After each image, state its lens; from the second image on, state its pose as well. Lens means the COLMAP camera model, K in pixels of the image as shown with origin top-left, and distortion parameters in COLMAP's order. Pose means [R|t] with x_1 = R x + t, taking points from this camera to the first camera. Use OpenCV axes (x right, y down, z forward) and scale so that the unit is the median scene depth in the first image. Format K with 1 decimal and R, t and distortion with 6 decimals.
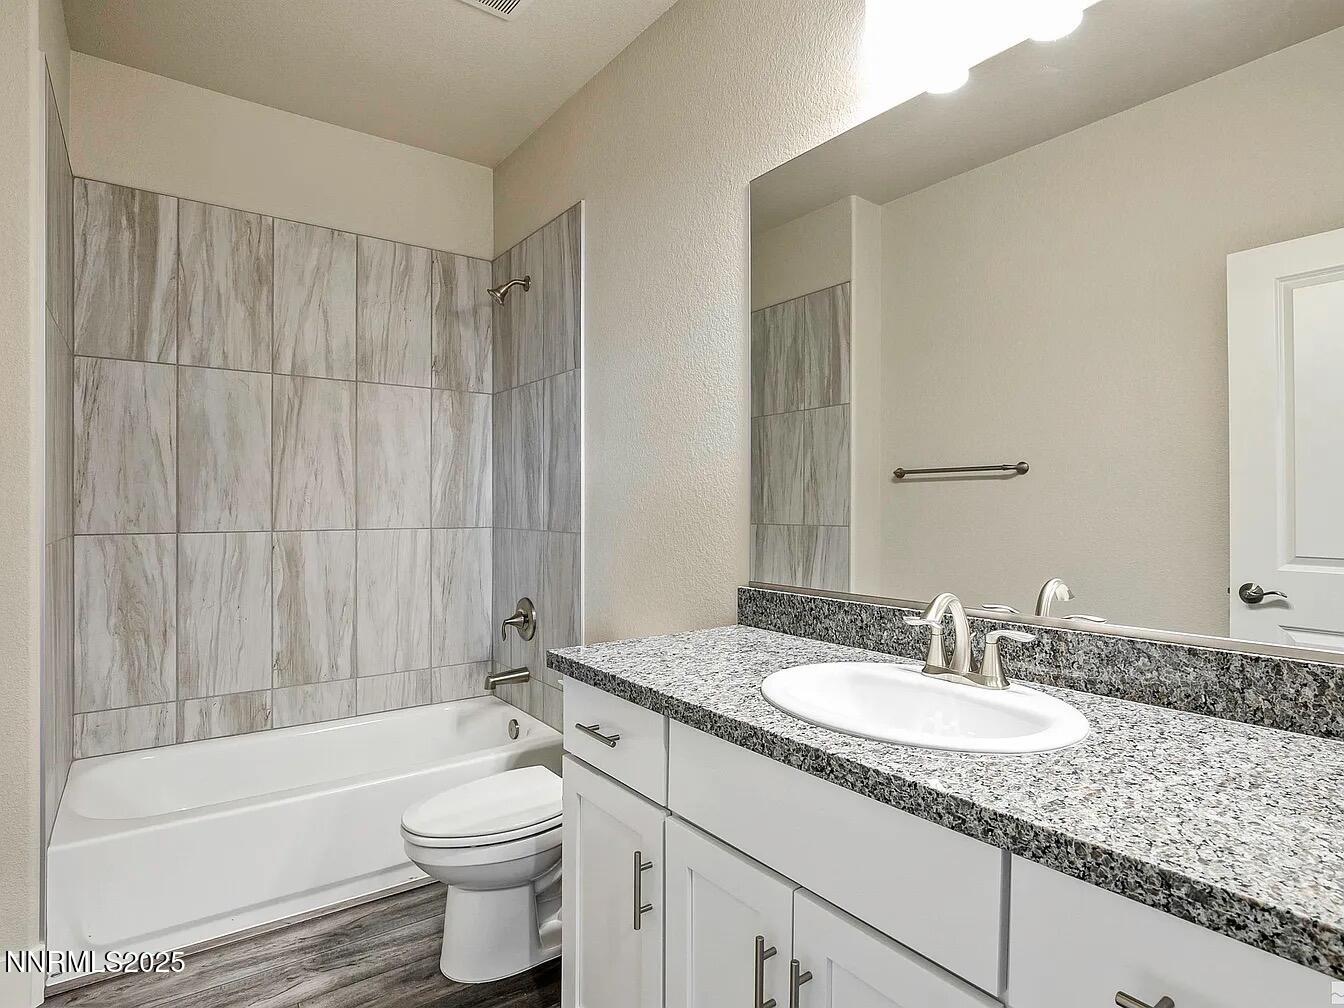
lens RADIAL K [[724.3, 0, 672.0], [0, 724.3, 504.0], [0, 0, 1]] dist [-0.034042, -0.000587]
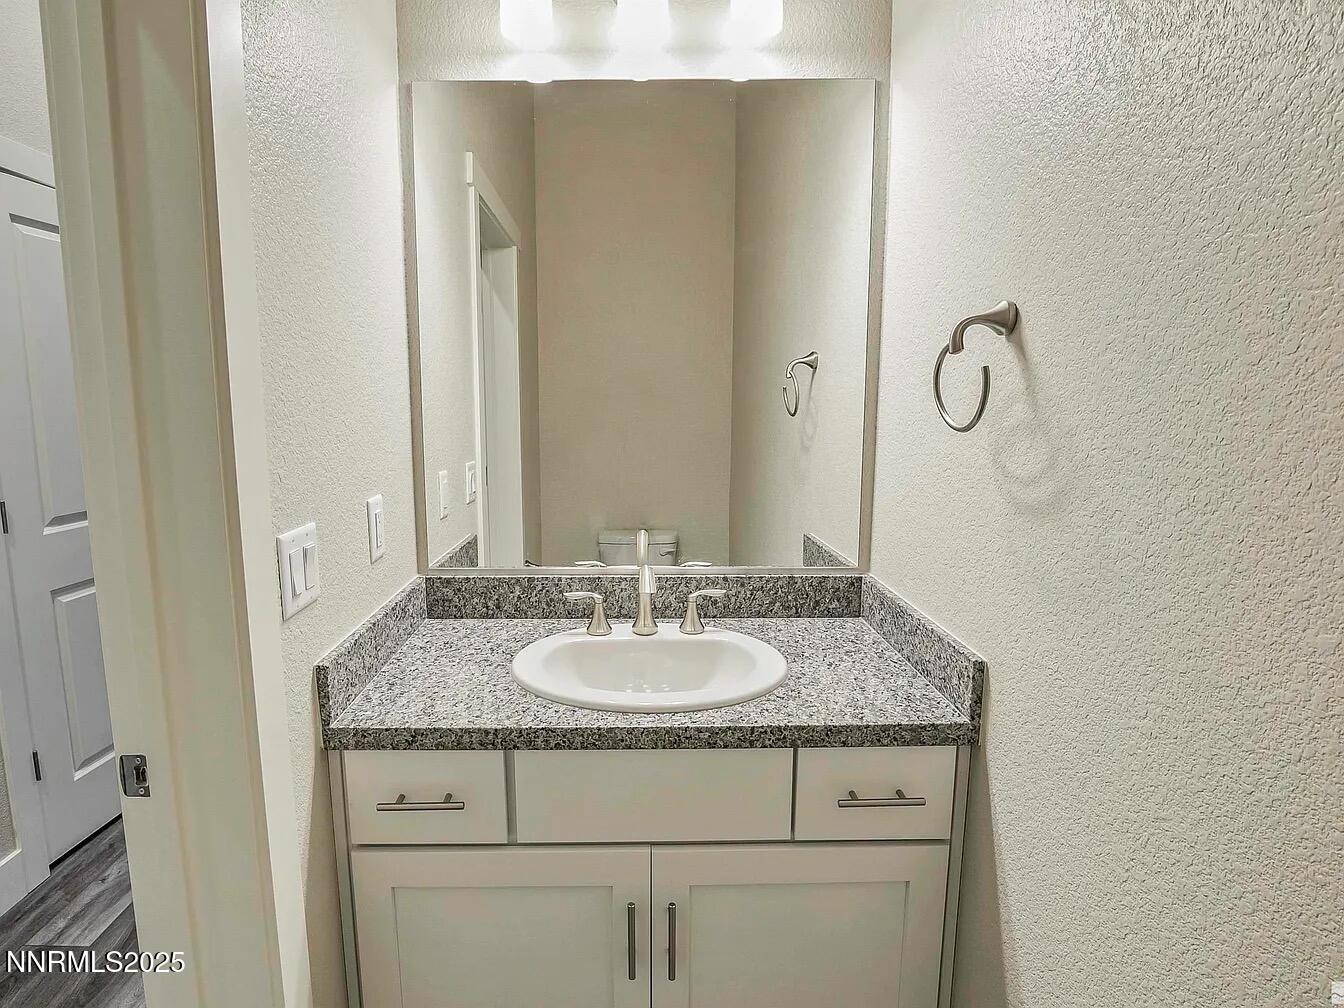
lens RADIAL K [[724.3, 0, 672.0], [0, 724.3, 504.0], [0, 0, 1]] dist [-0.034042, -0.000587]
pose [[0.582317, -0.112042, 0.805204, -0.693363], [0.002663, 0.990715, 0.135930, -0.179787], [-0.812957, -0.077010, 0.577209, 0.335641]]
